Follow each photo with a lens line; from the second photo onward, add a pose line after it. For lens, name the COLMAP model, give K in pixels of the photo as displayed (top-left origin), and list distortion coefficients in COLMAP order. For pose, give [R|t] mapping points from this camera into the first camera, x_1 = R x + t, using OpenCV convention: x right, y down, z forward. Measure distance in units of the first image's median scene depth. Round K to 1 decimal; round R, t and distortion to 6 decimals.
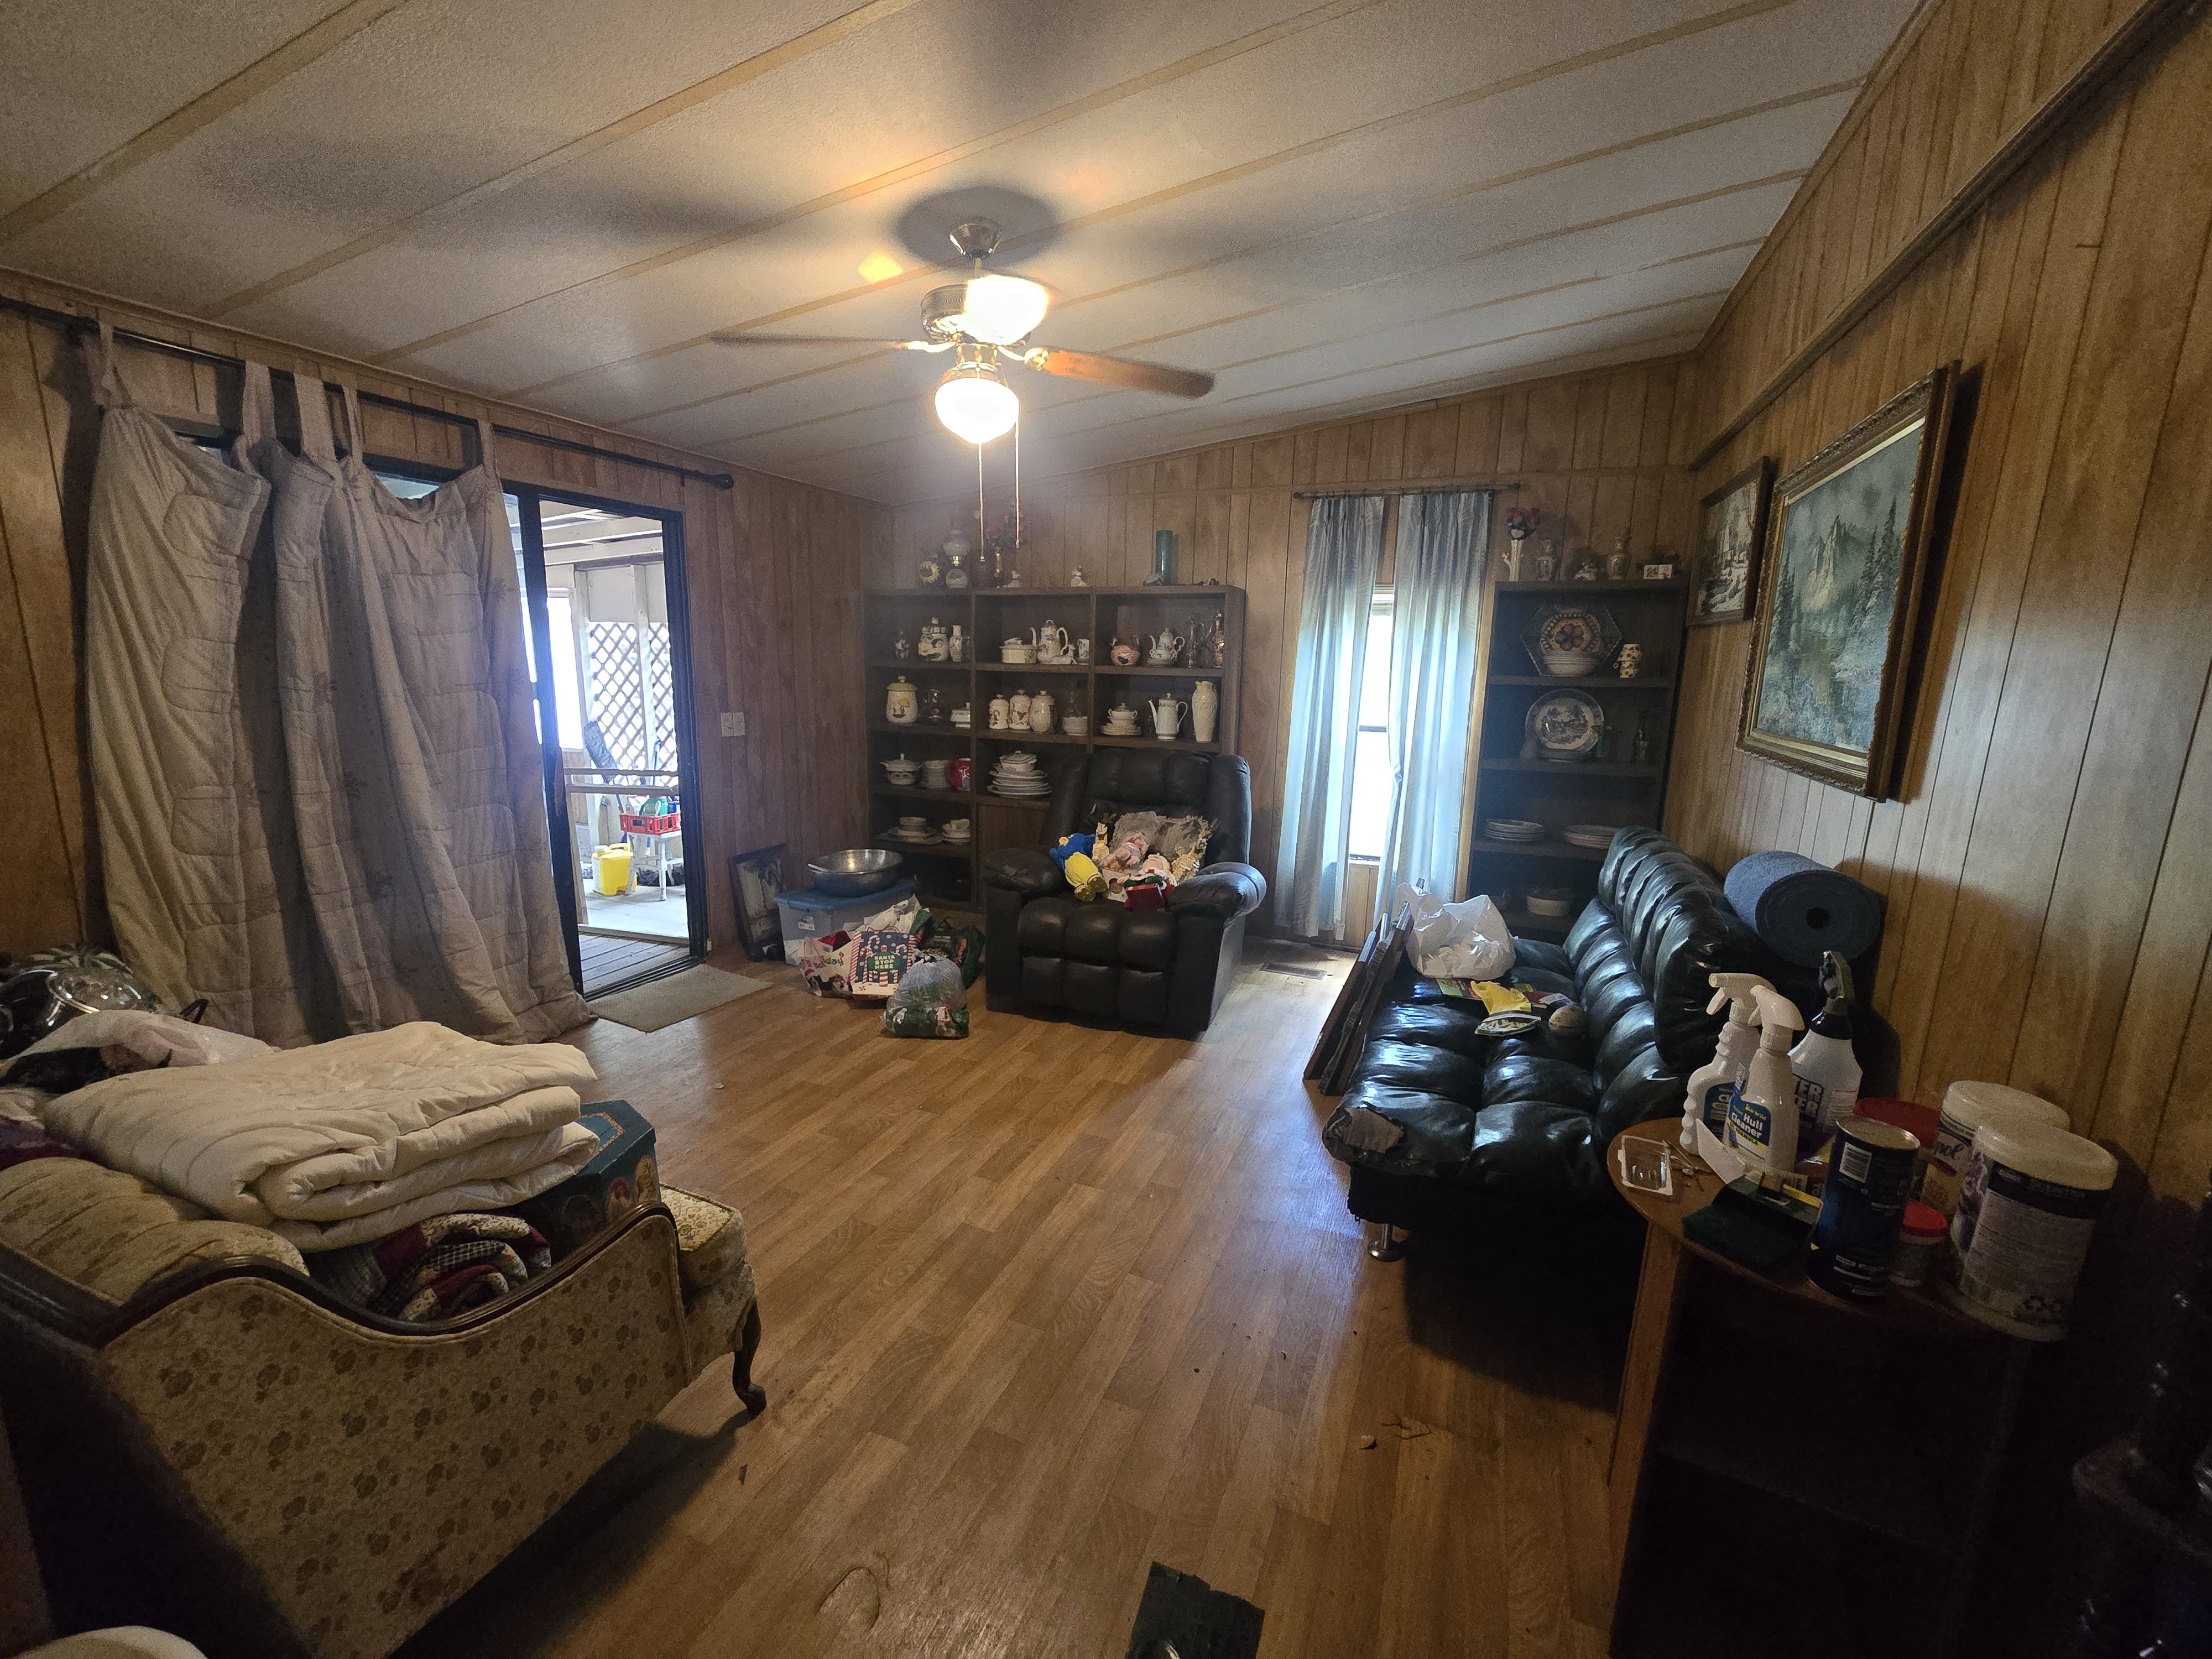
lens RADIAL K [[908.7, 0, 1115.0], [0, 908.7, 840.2], [0, 0, 1]] dist [-0.003633, 0.001703]
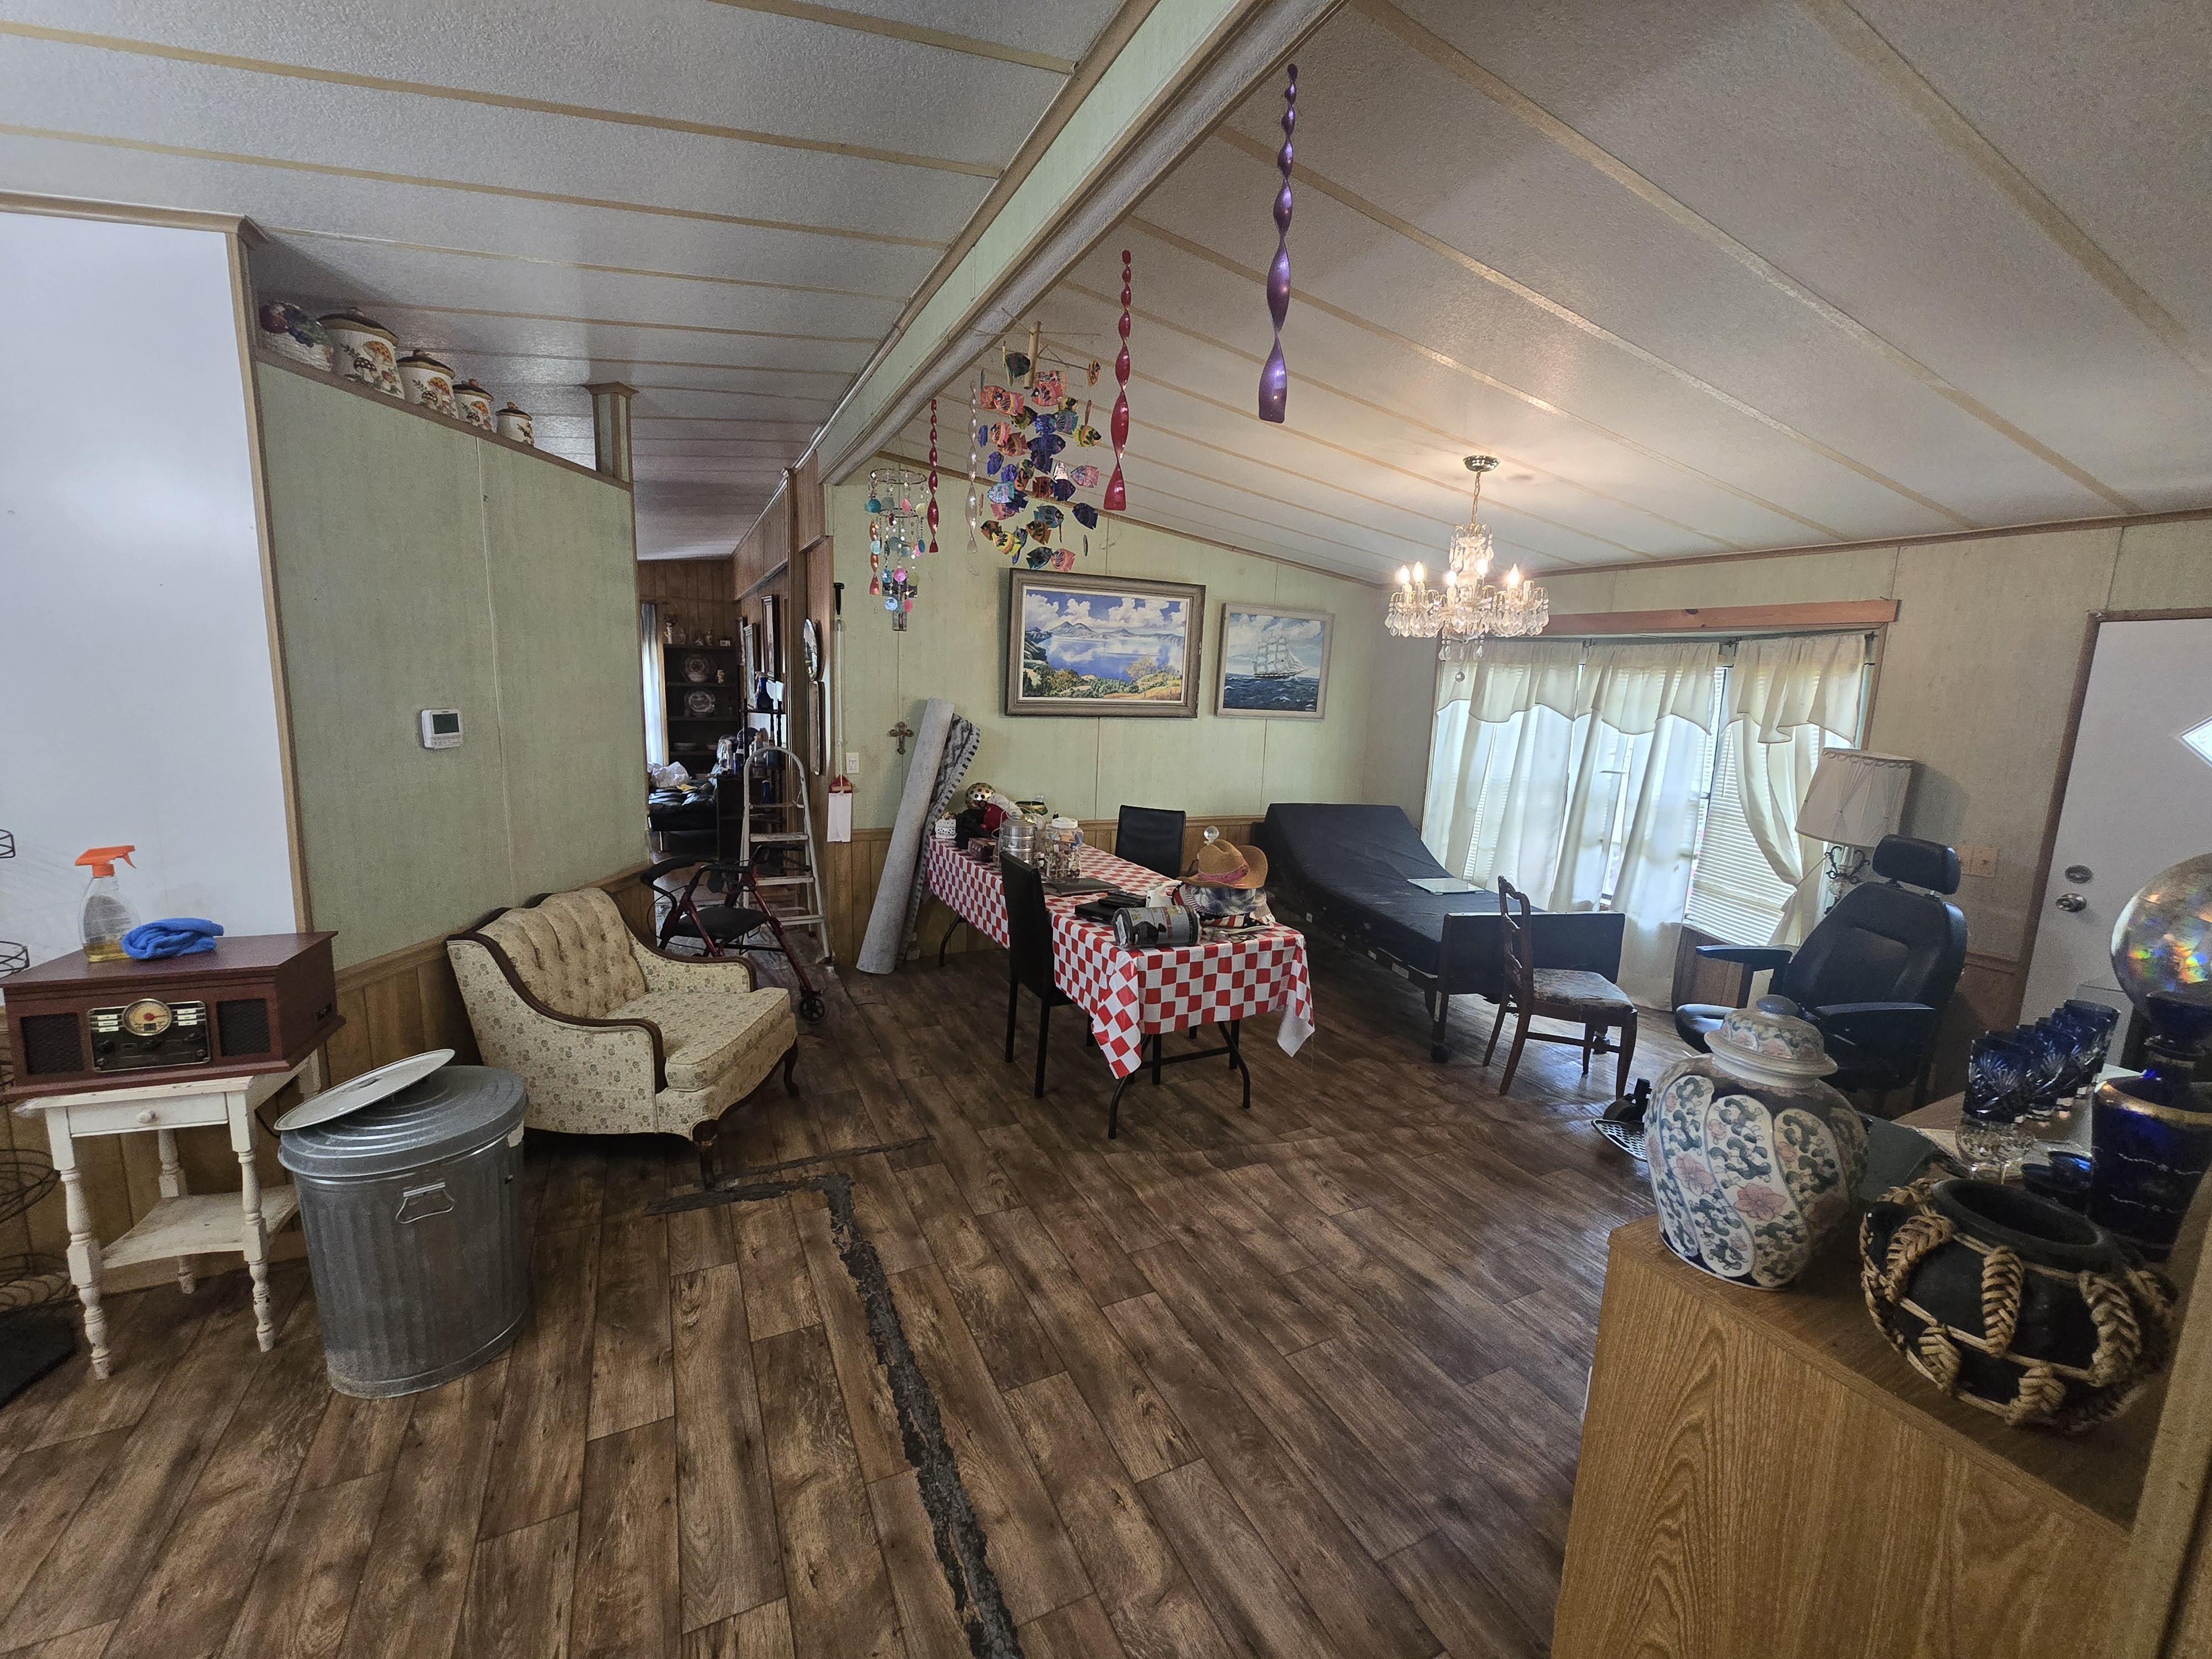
lens RADIAL K [[908.7, 0, 1104.2], [0, 908.7, 826.2], [0, 0, 1]] dist [-0.003633, 0.001703]
pose [[0.670235, -0.124380, 0.731652, -0.610531], [0.127315, 0.990511, 0.051759, 0.217274], [-0.731147, 0.058460, 0.679711, -1.447382]]
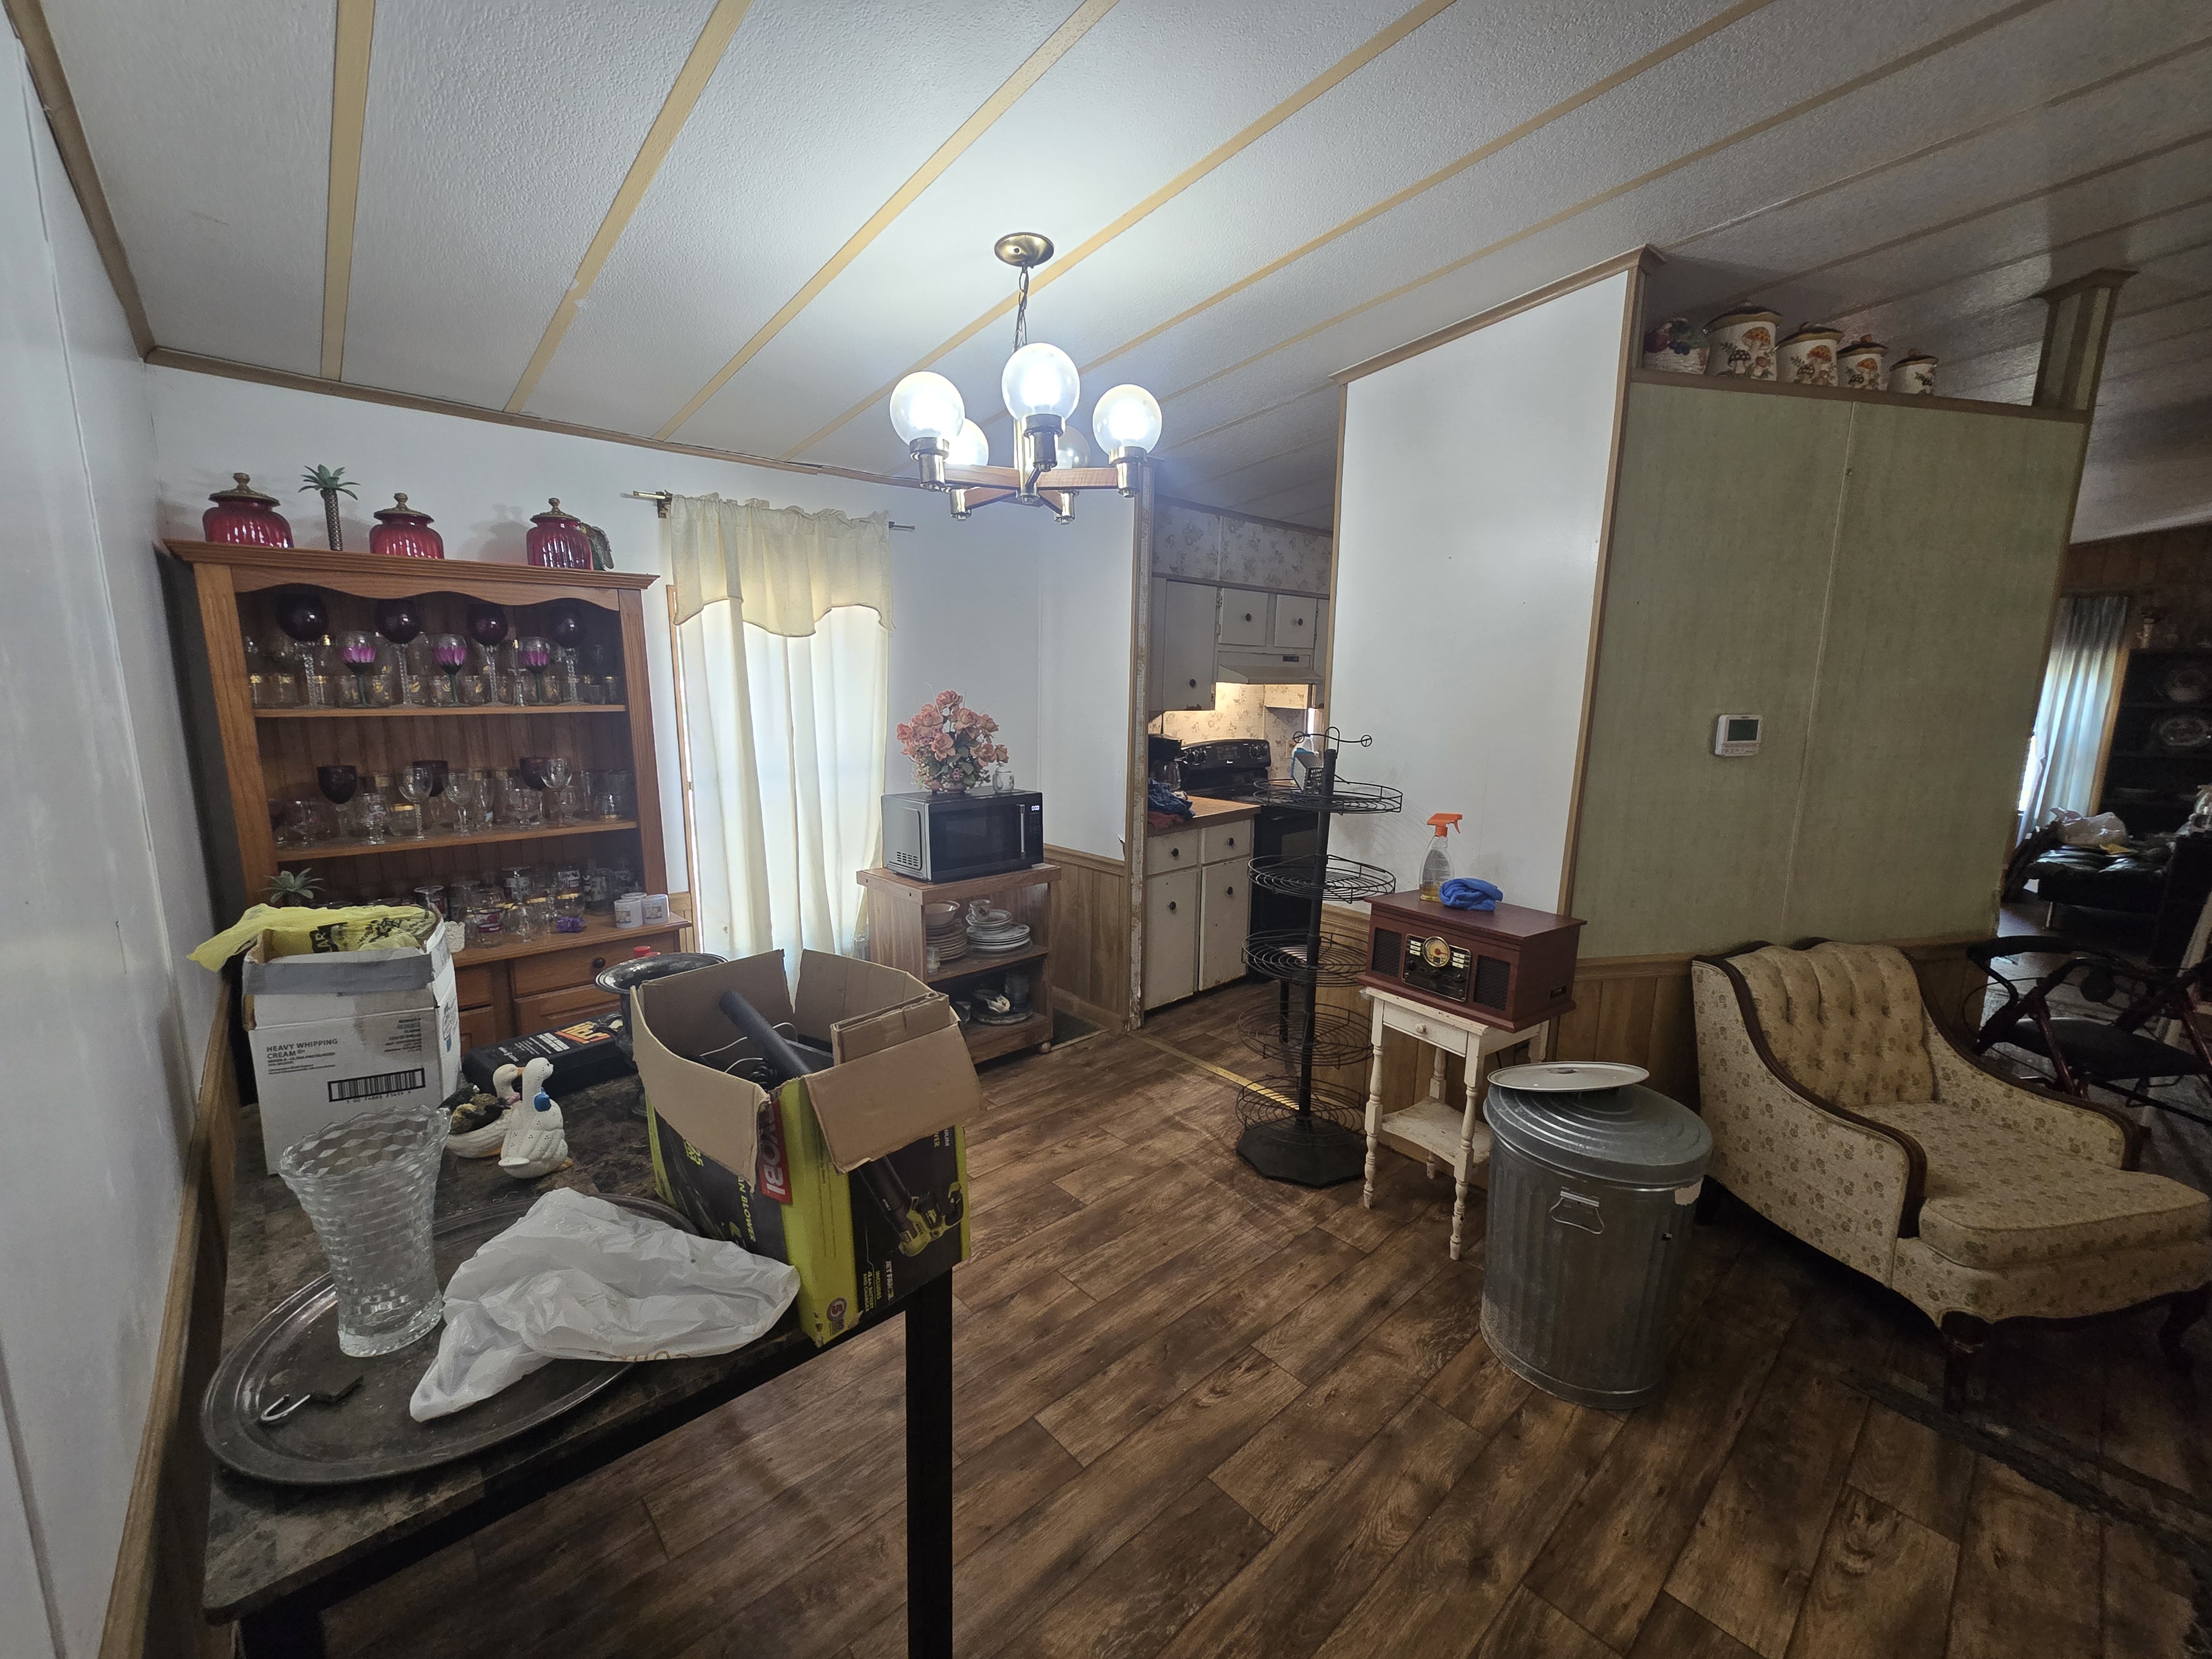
lens RADIAL K [[908.7, 0, 1106.0], [0, 908.7, 830.8], [0, 0, 1]] dist [-0.003633, 0.001703]
pose [[0.896591, 0.058639, -0.438961, -0.545435], [-0.071623, 0.997346, -0.013060, 0.222332], [0.437030, 0.043149, 0.898411, -1.375793]]
